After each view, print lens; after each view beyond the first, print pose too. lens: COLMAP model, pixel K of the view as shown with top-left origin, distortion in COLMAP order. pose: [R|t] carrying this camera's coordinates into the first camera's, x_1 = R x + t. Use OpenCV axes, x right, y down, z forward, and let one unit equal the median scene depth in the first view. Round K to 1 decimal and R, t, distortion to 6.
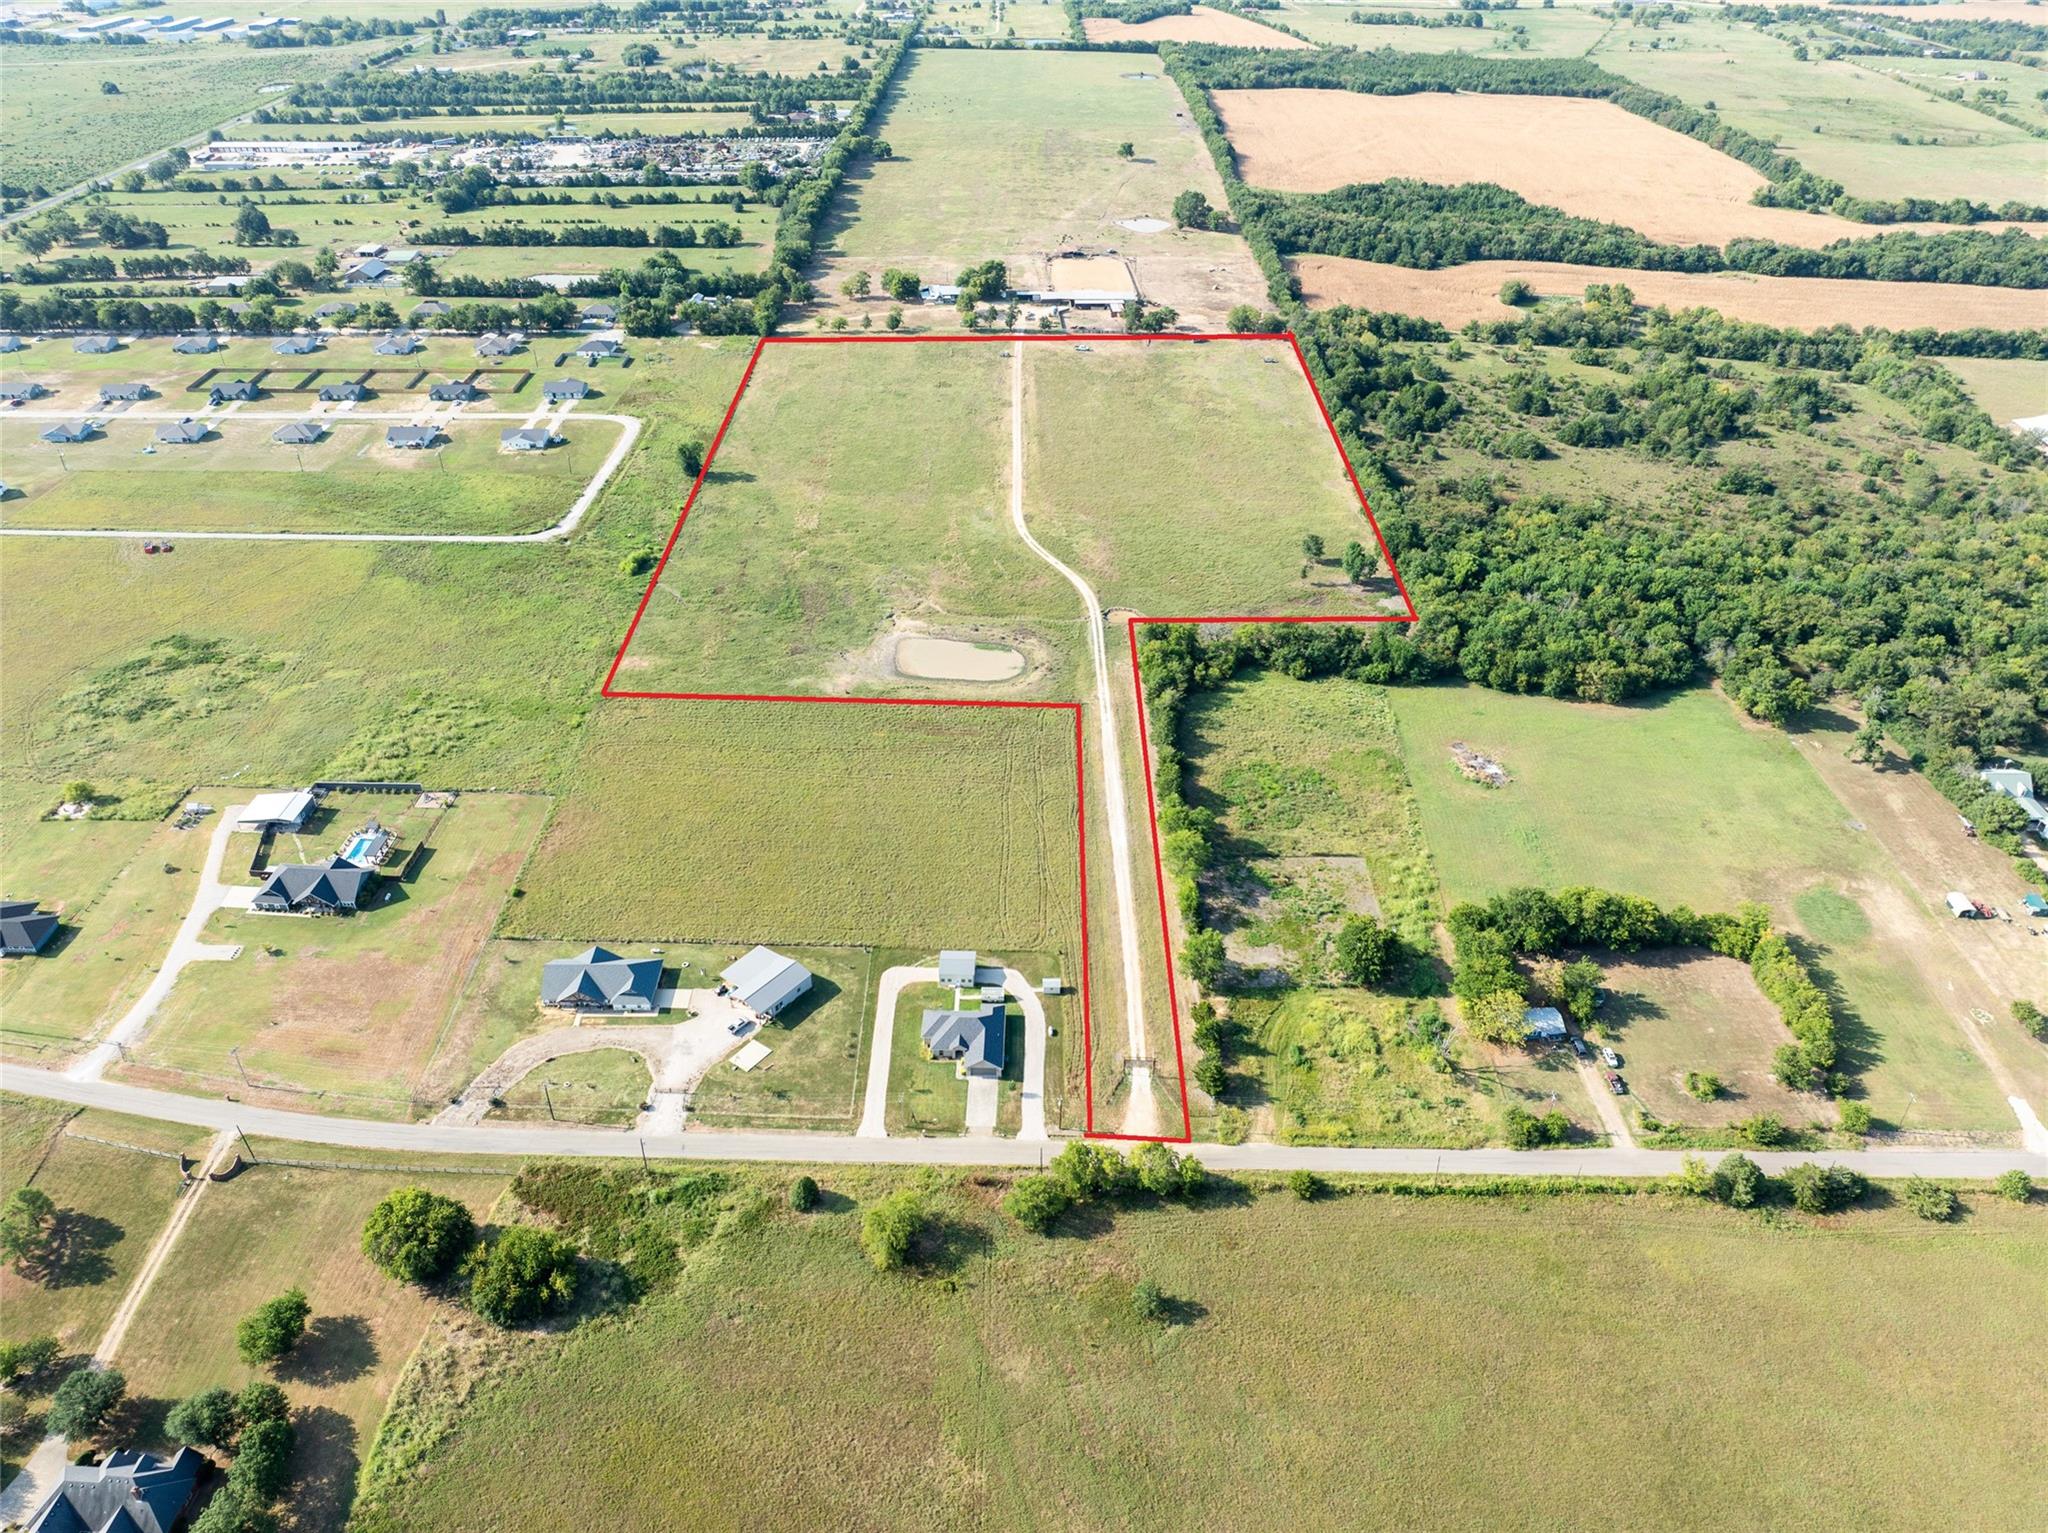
lens RADIAL K [[1451.2, 0, 1051.6], [0, 1451.2, 767.6], [0, 0, 1]] dist [-0.043807, -0.002644]
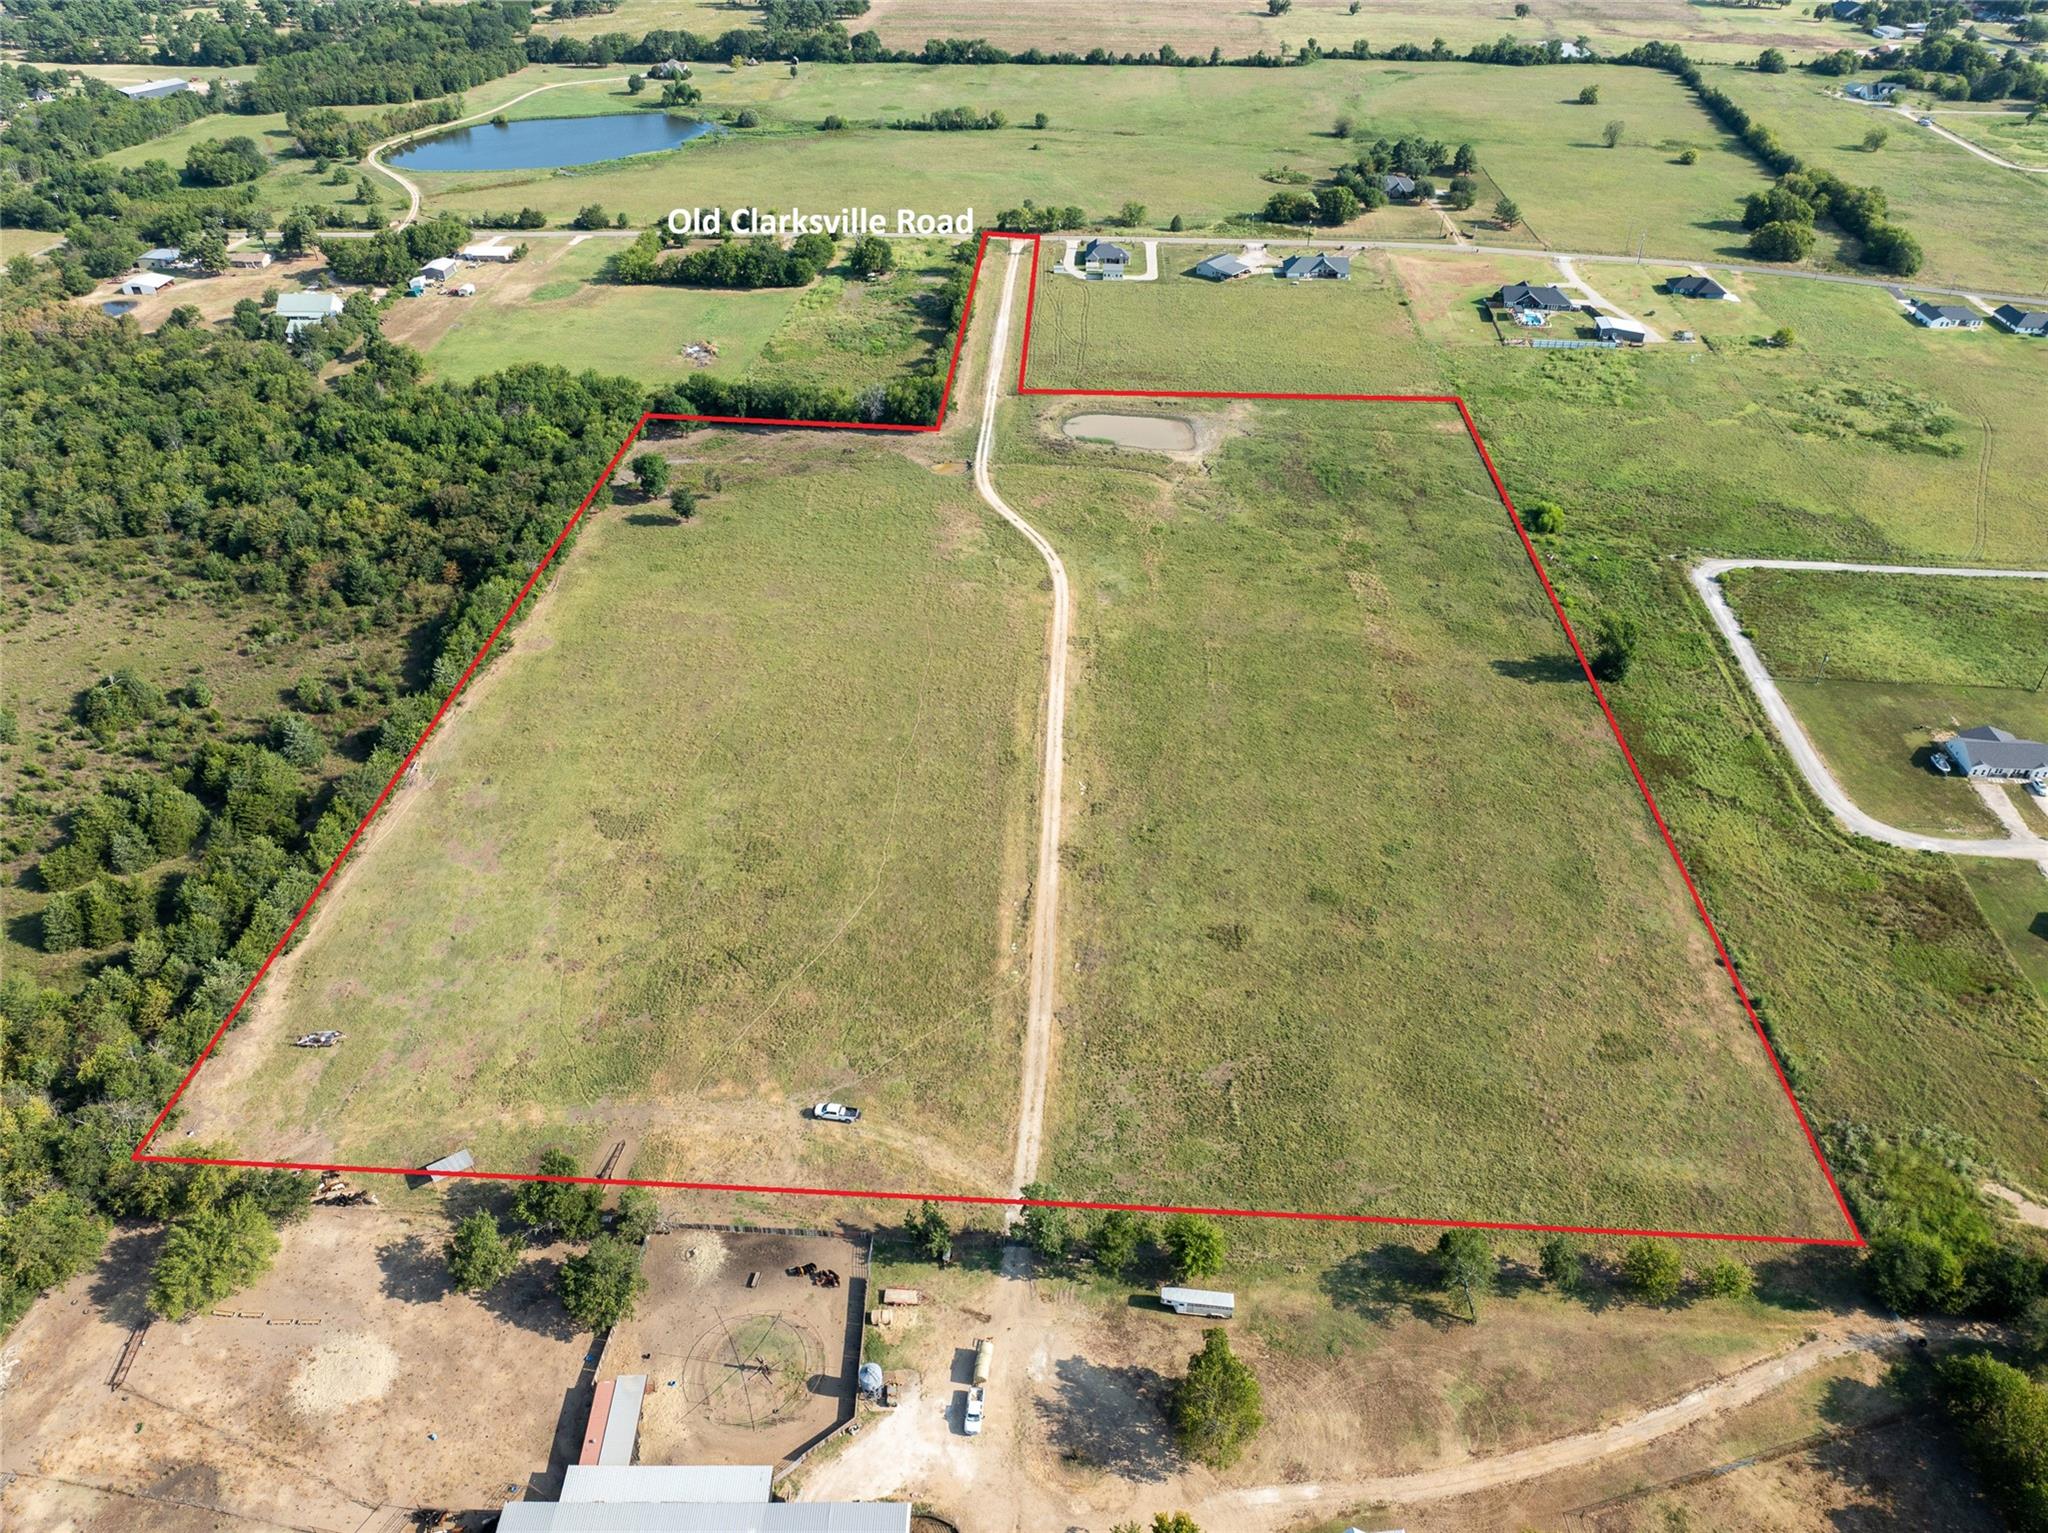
lens RADIAL K [[1447.3, 0, 1032.9], [0, 1447.3, 766.0], [0, 0, 1]] dist [-0.035925, -0.002578]
pose [[-0.997954, -0.051231, 0.038249, -0.039626], [0.019172, 0.330932, 0.943460, -0.771295], [-0.060993, 0.942263, -0.329273, 1.279593]]
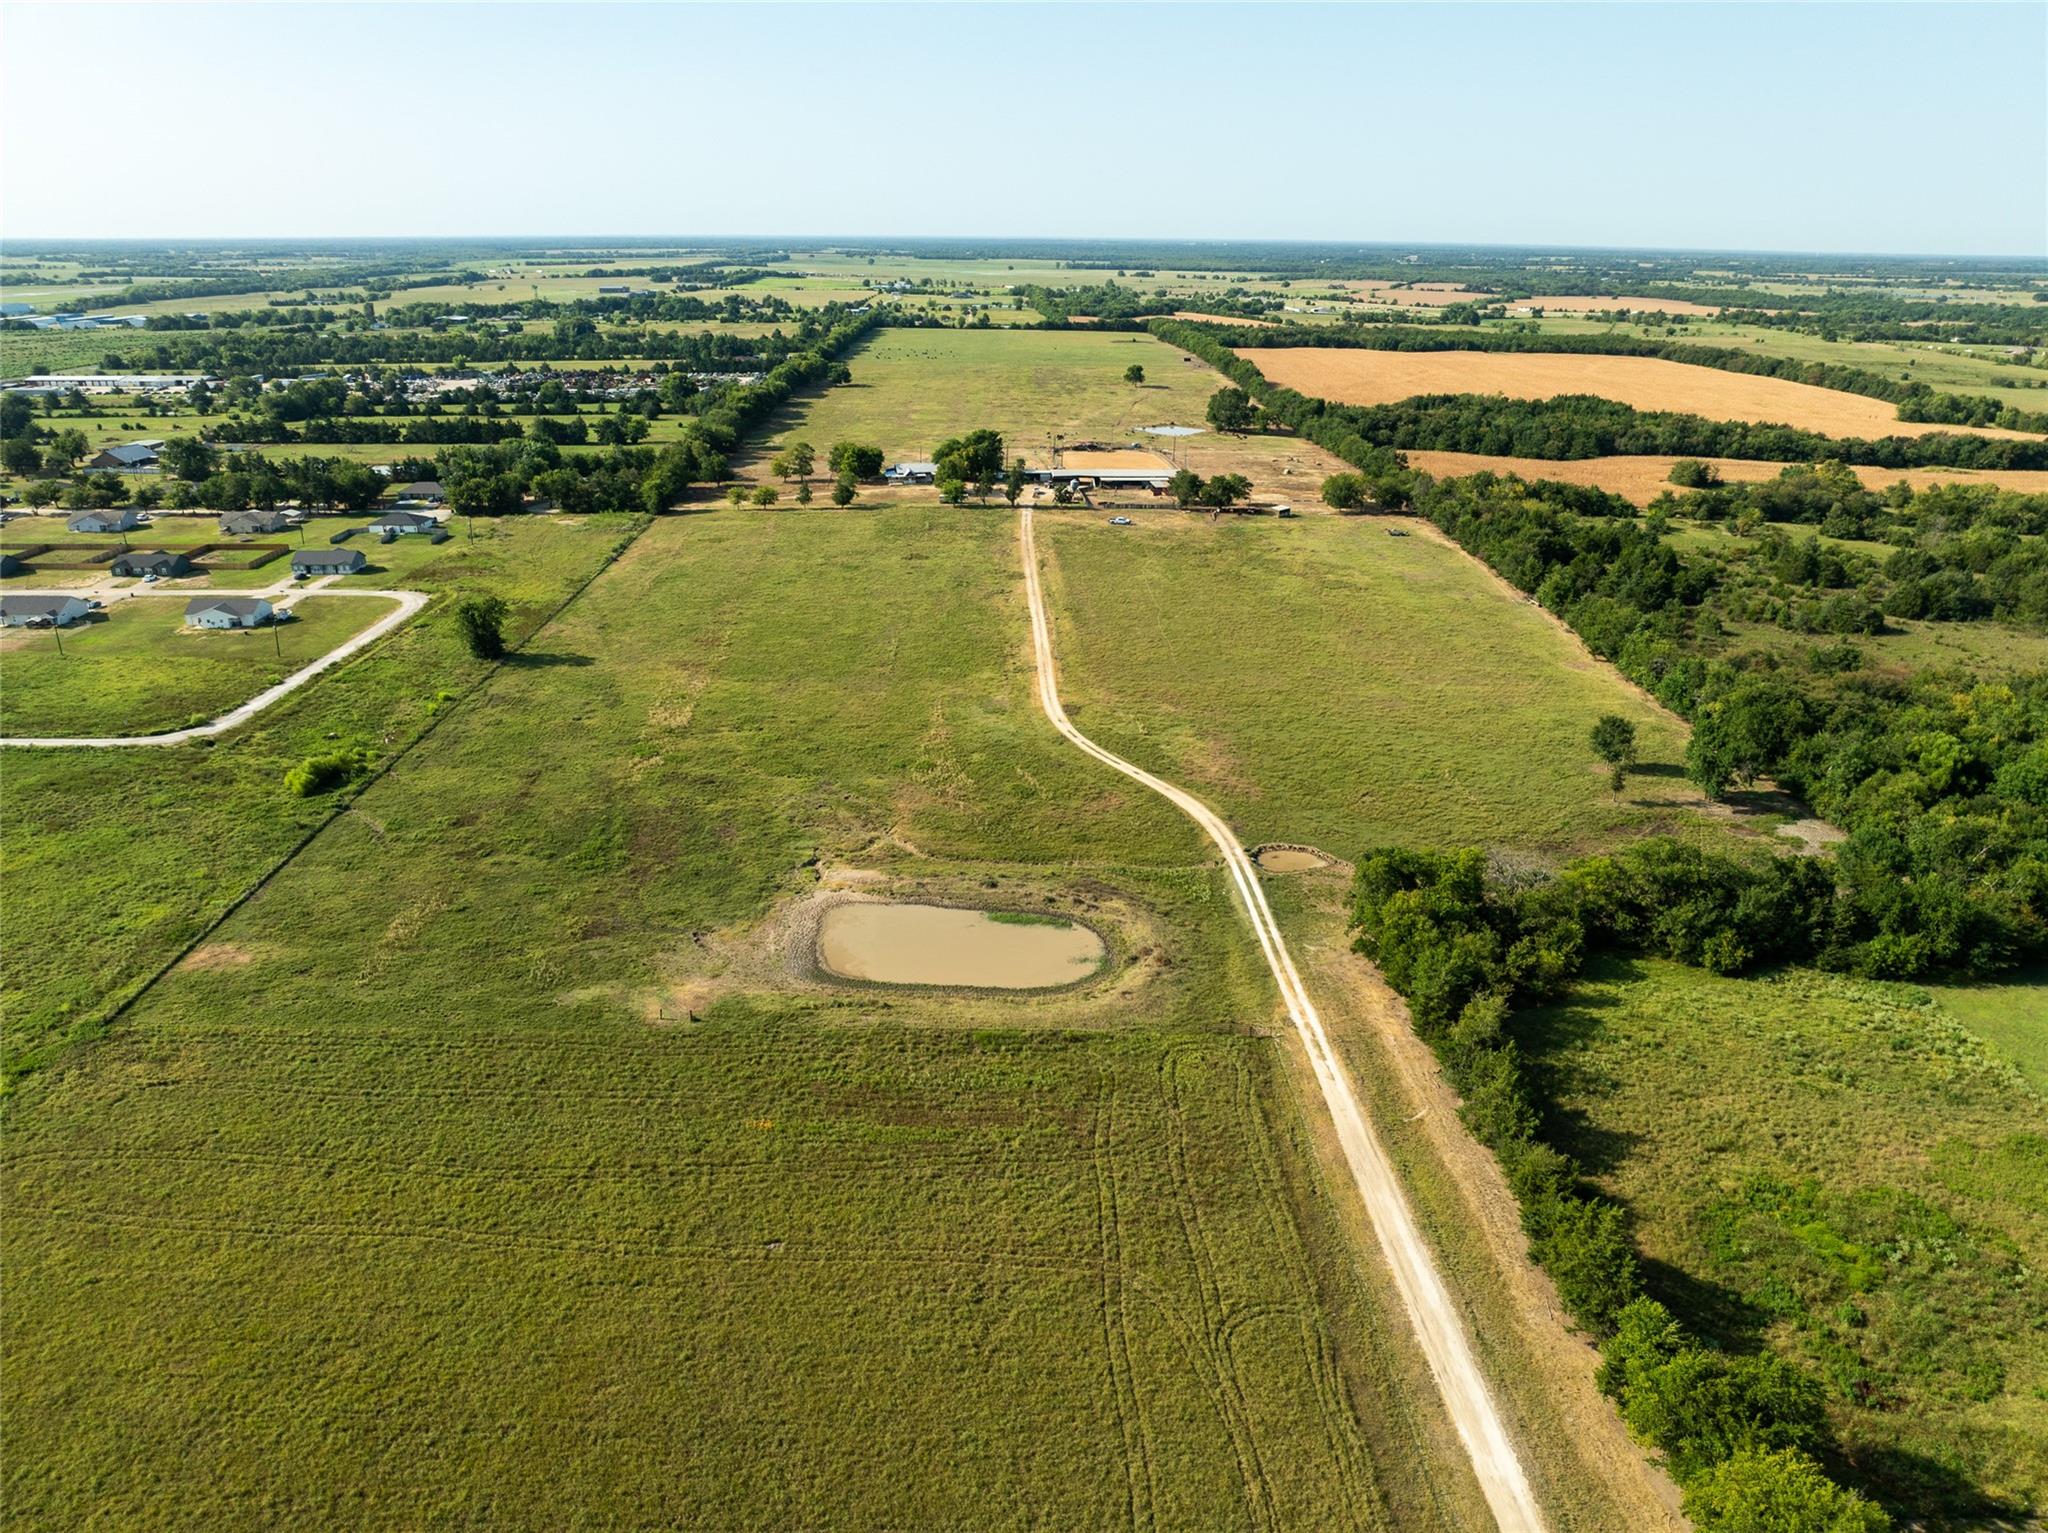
lens RADIAL K [[1447.3, 0, 1032.9], [0, 1447.3, 766.0], [0, 0, 1]] dist [-0.035925, -0.002578]
pose [[0.999828, -0.011856, 0.014237, -0.038473], [0.014986, 0.969349, -0.245230, -0.015042], [-0.010894, 0.245402, 0.969360, 0.458691]]
